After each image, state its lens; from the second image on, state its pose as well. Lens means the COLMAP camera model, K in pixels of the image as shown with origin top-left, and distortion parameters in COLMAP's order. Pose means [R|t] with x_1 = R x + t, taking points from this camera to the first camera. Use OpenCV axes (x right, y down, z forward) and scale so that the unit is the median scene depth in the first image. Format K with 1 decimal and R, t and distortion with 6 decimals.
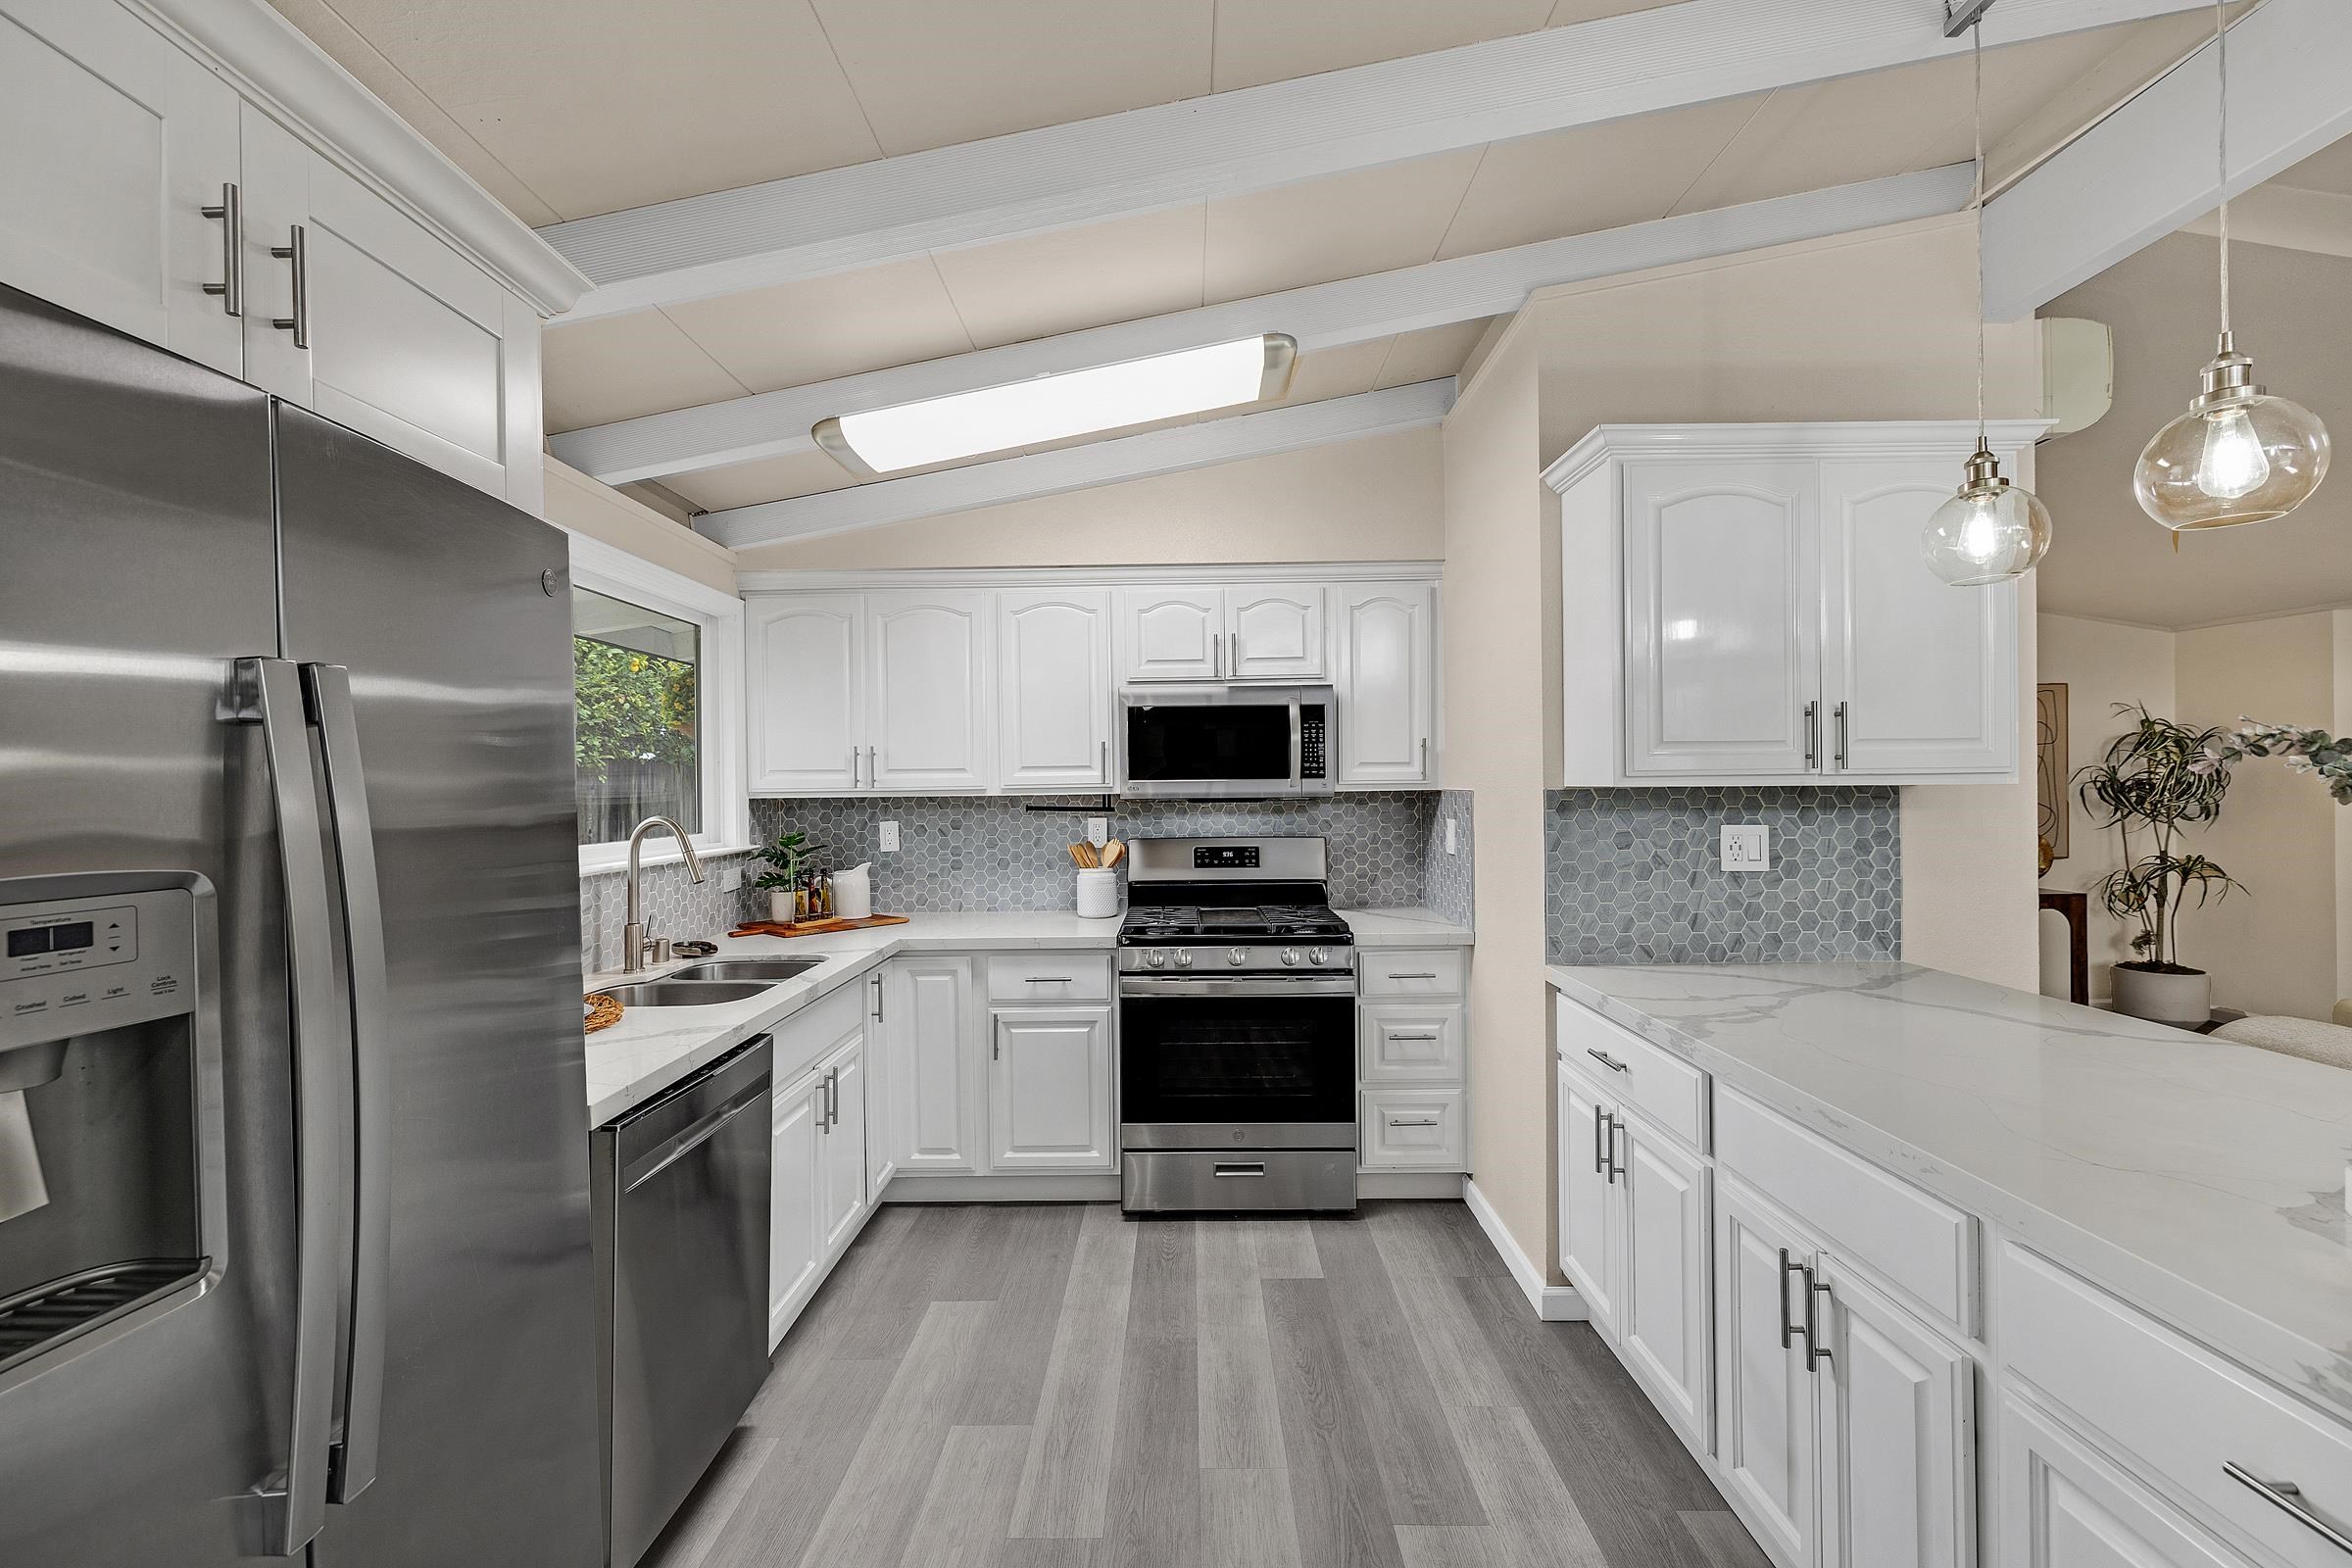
lens RADIAL K [[982.7, 0, 1166.5], [0, 982.7, 788.2], [0, 0, 1]] dist [-0.000637, 0.000105]
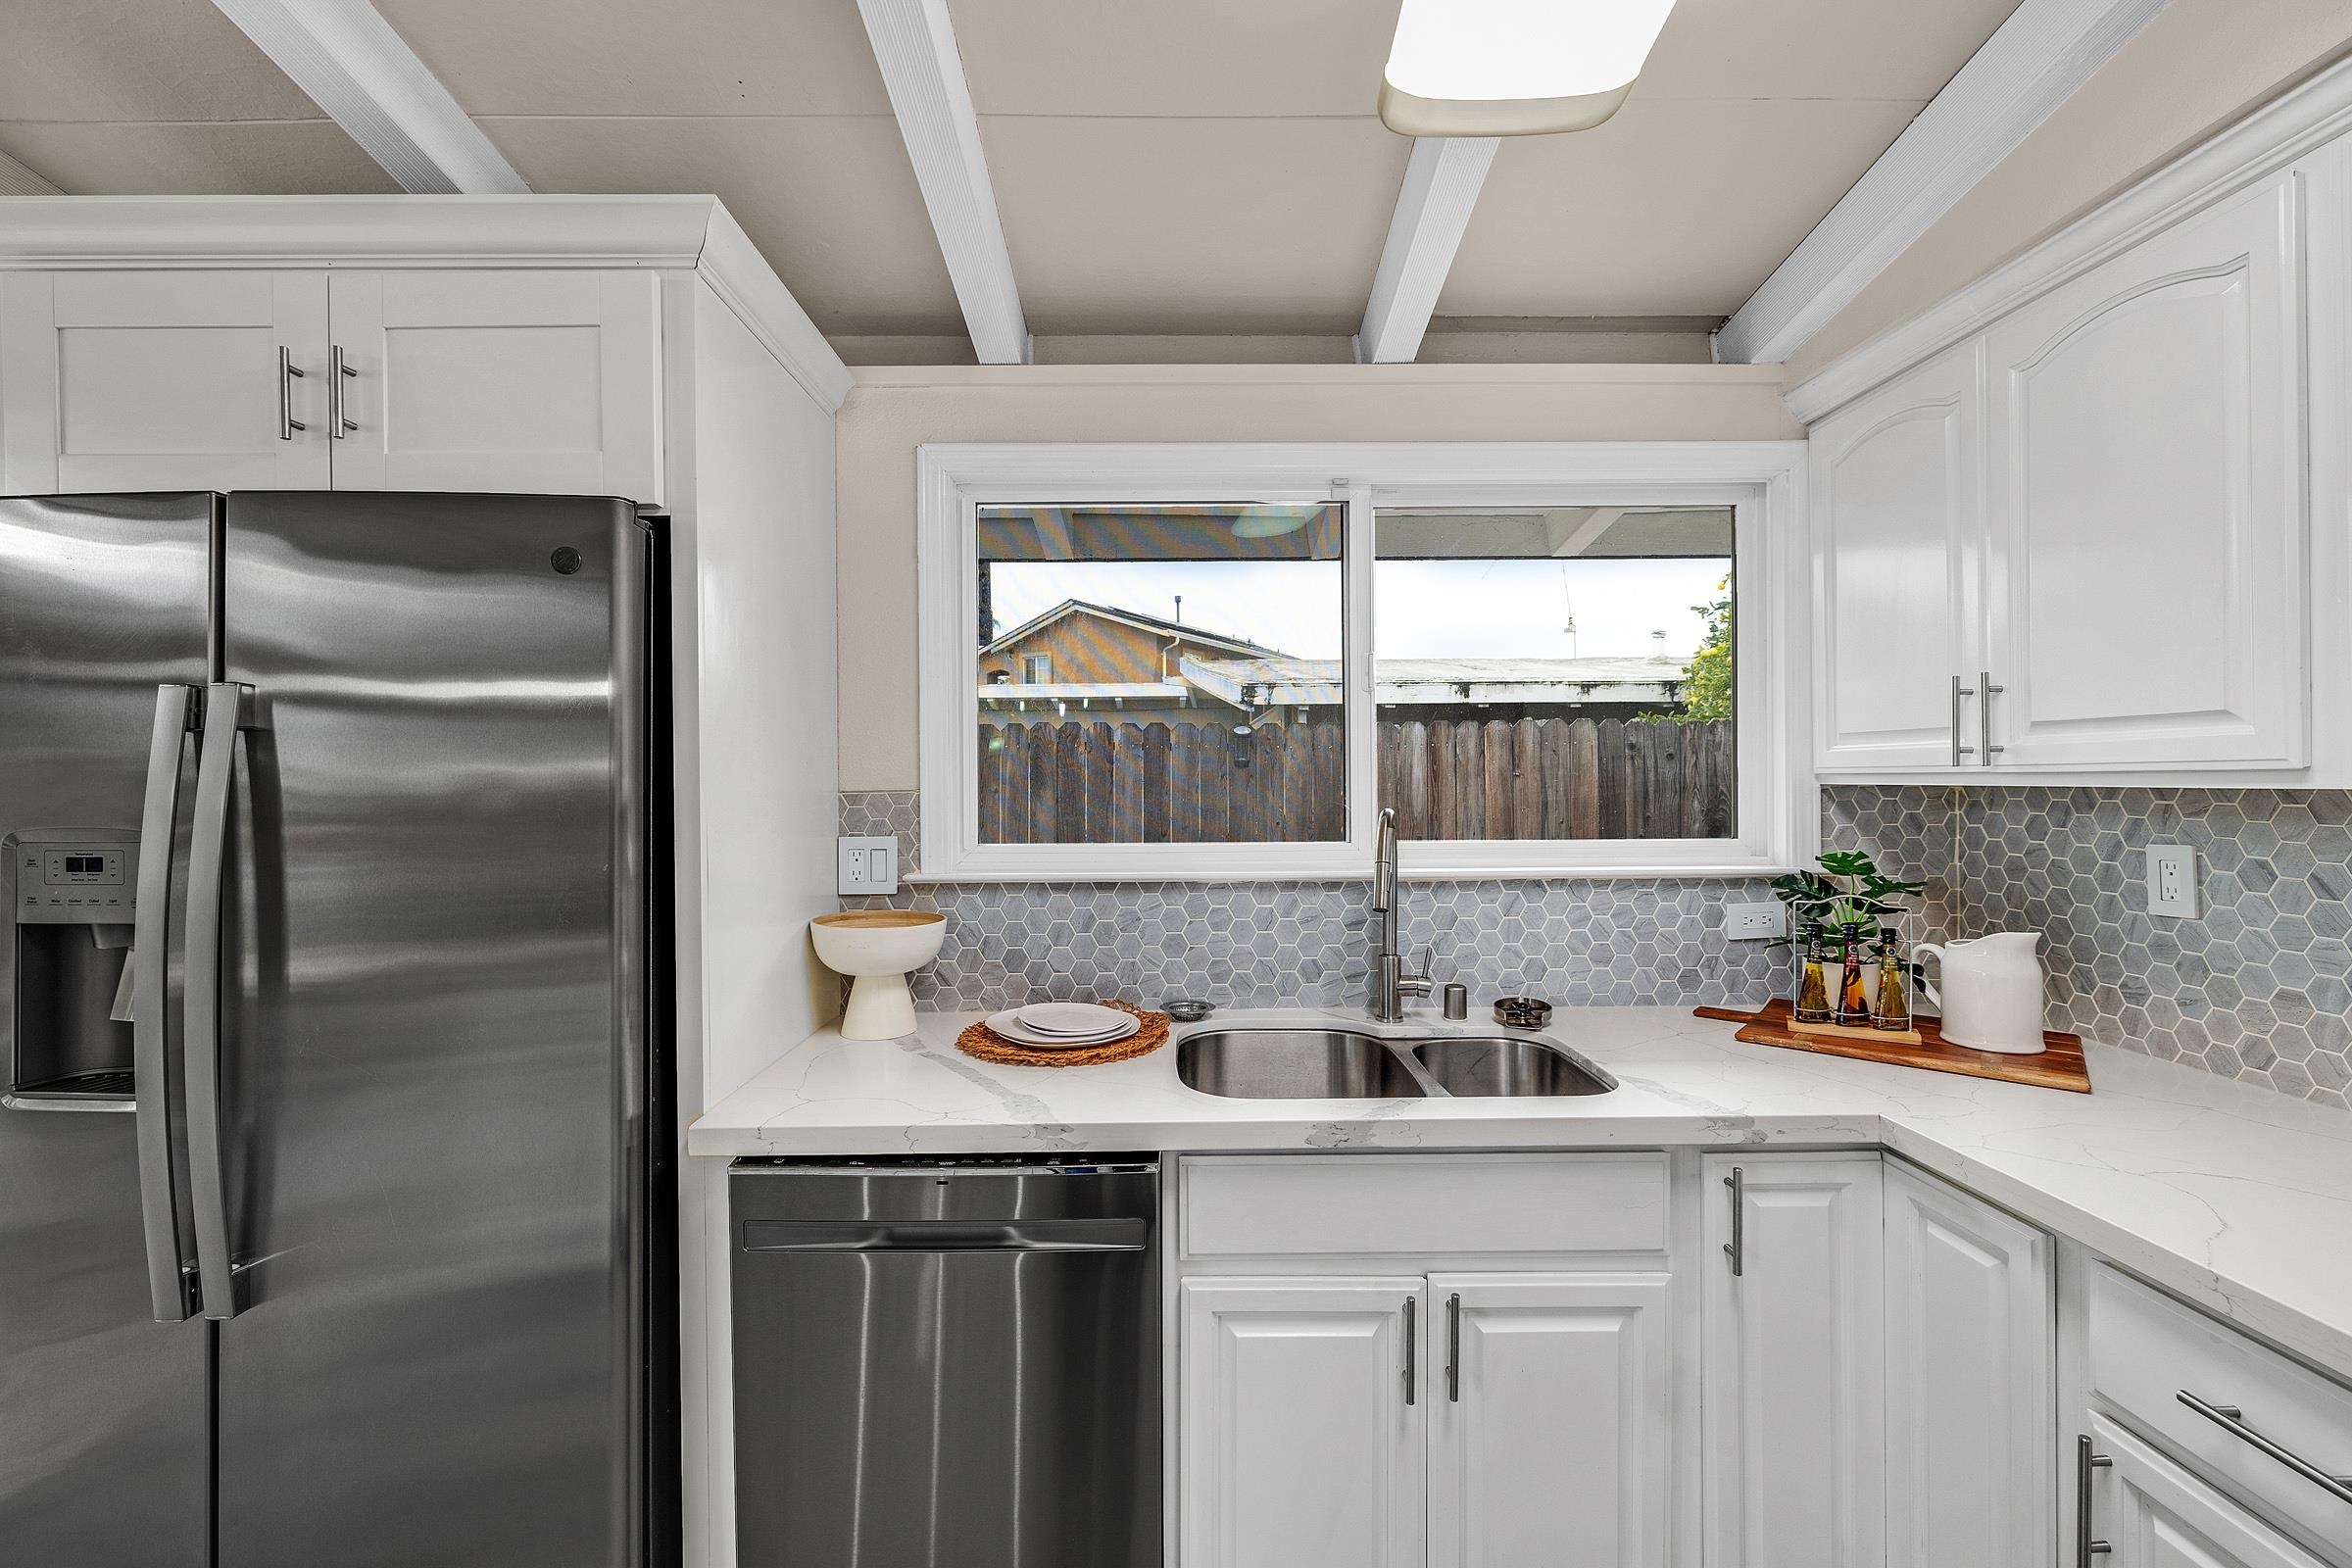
lens RADIAL K [[976.7, 0, 1169.5], [0, 976.7, 782.4], [0, 0, 1]] dist [-0.001385, -0.000005]
pose [[0.026318, 0.015047, -0.999540, 0.157353], [0.005039, 0.999872, 0.015185, -0.002159], [0.999641, -0.005436, 0.026239, 0.709762]]
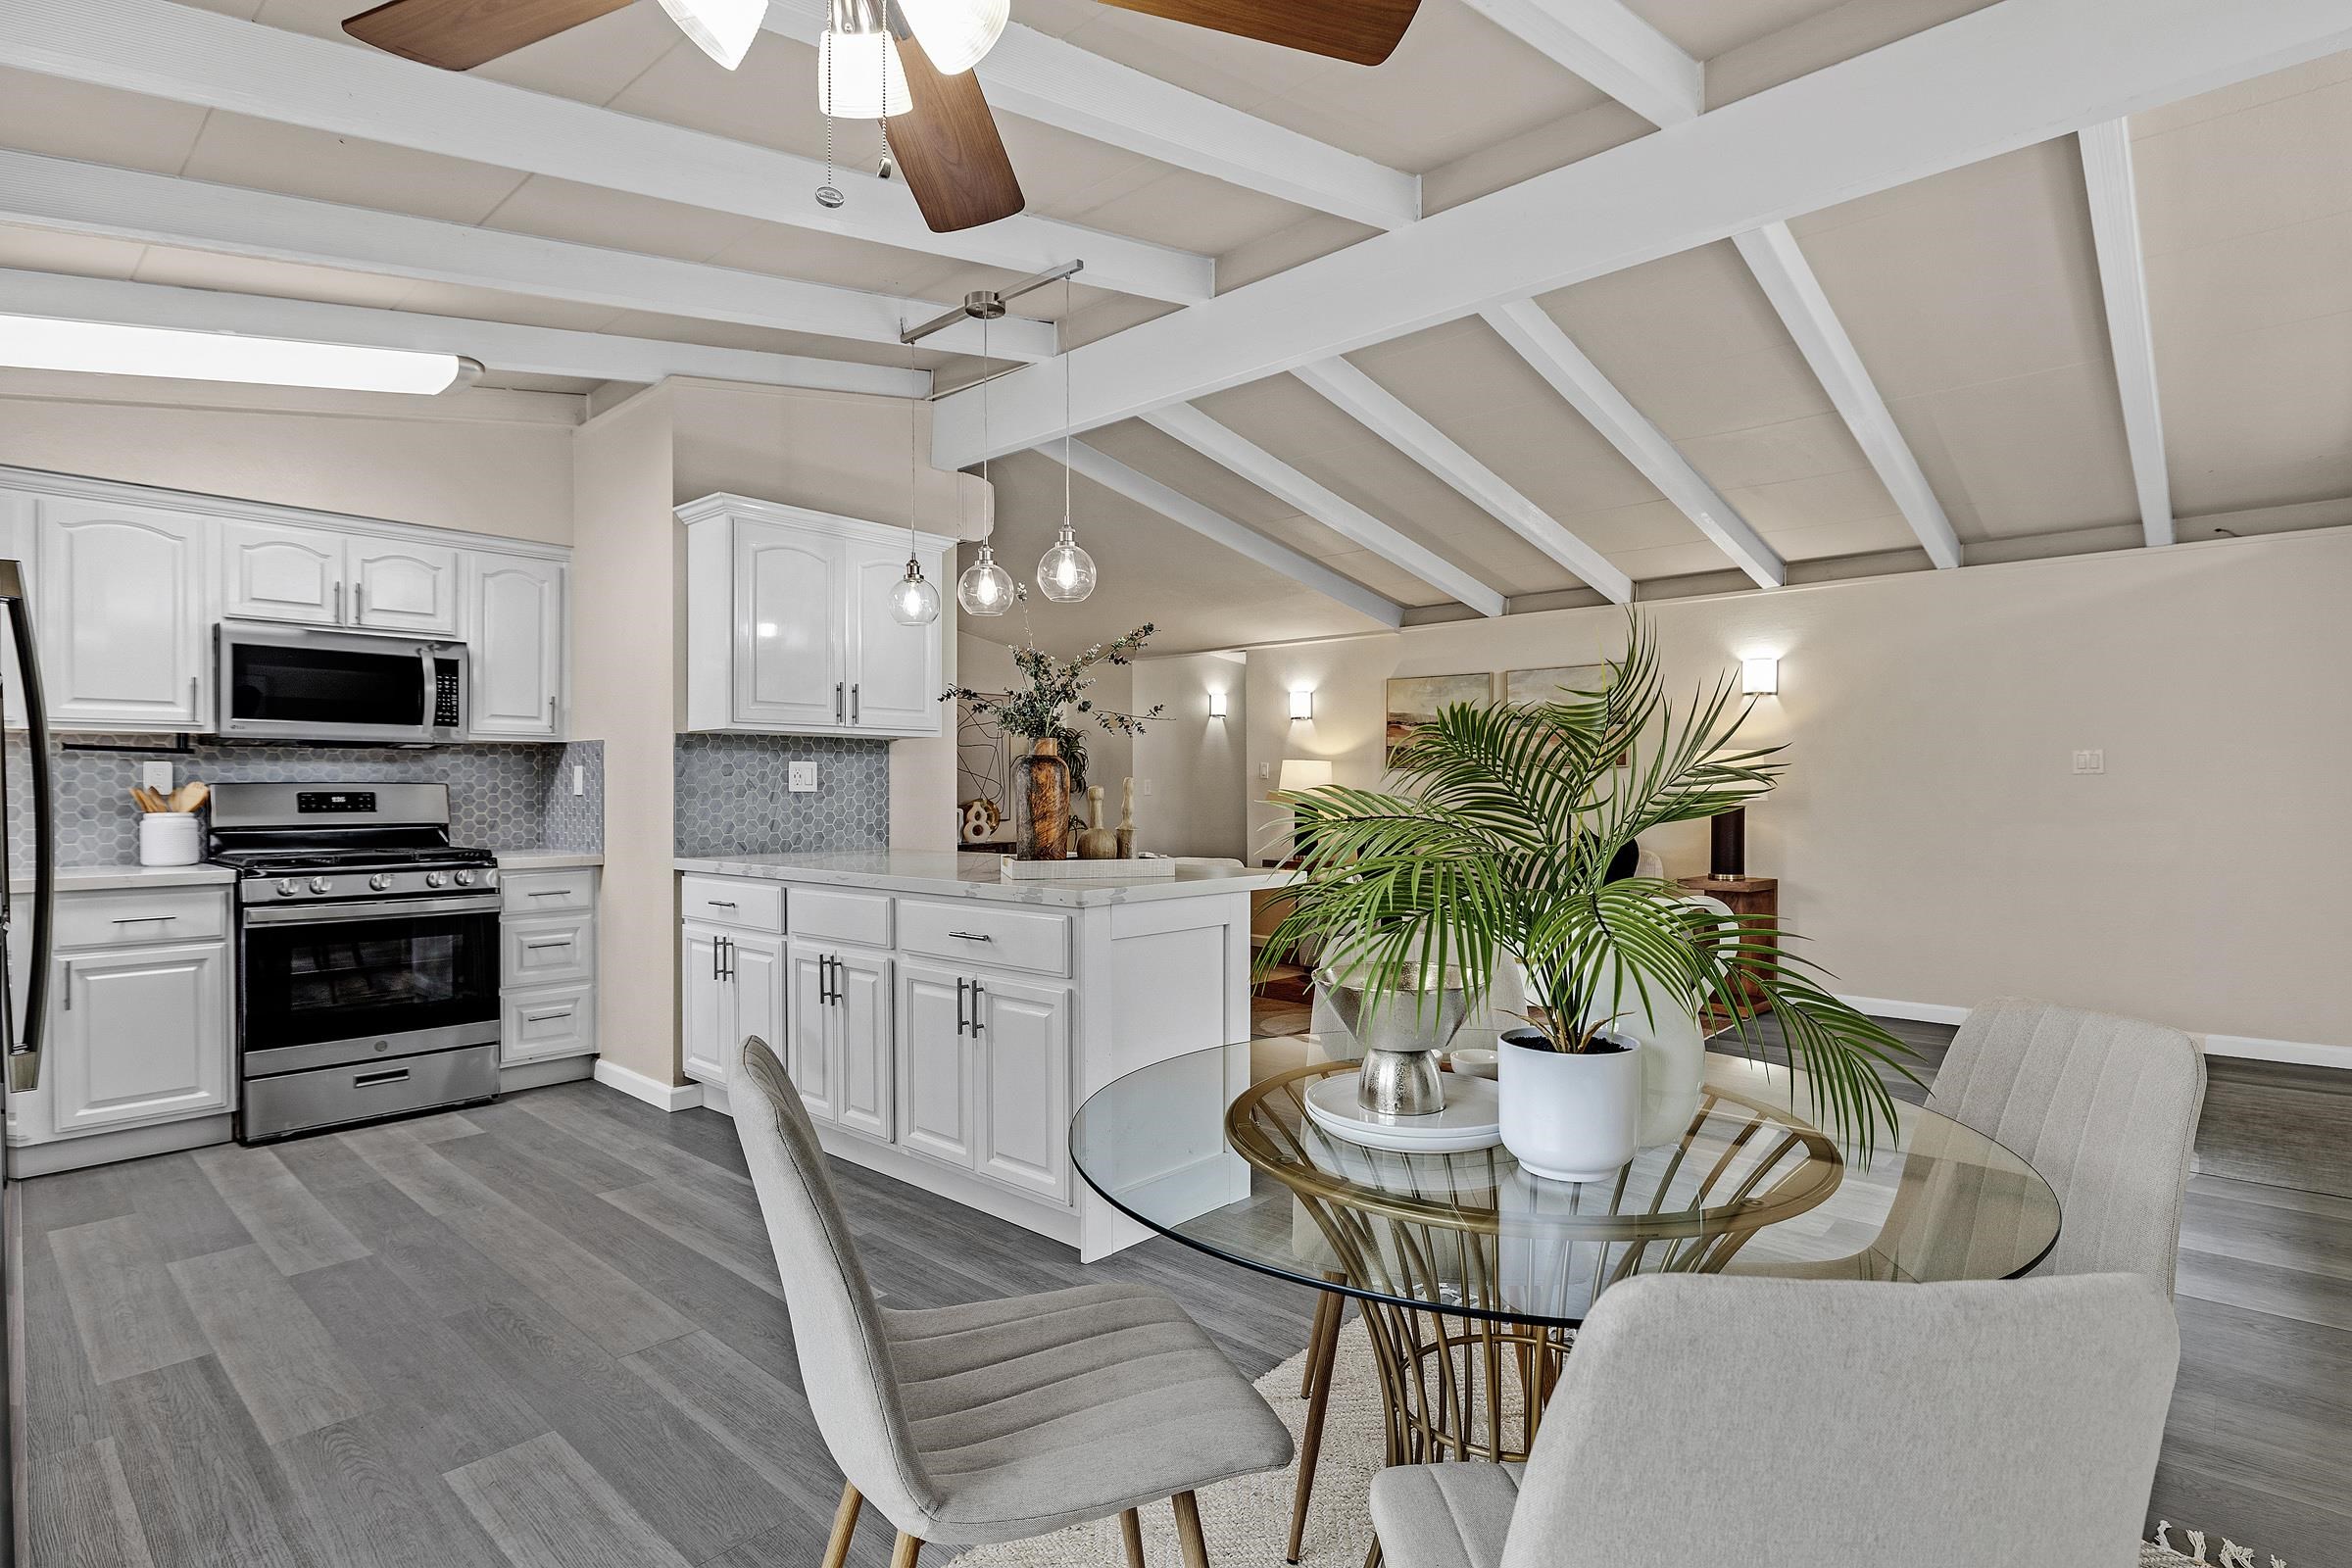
lens RADIAL K [[1171.2, 0, 1181.1], [0, 1171.2, 788.9], [0, 0, 1]] dist [-0.000853, 0.000626]
pose [[0.661578, 0.009202, 0.749820, -0.323027], [-0.003407, 0.999951, -0.009266, 0.078188], [-0.749869, 0.003575, 0.661577, -0.537724]]
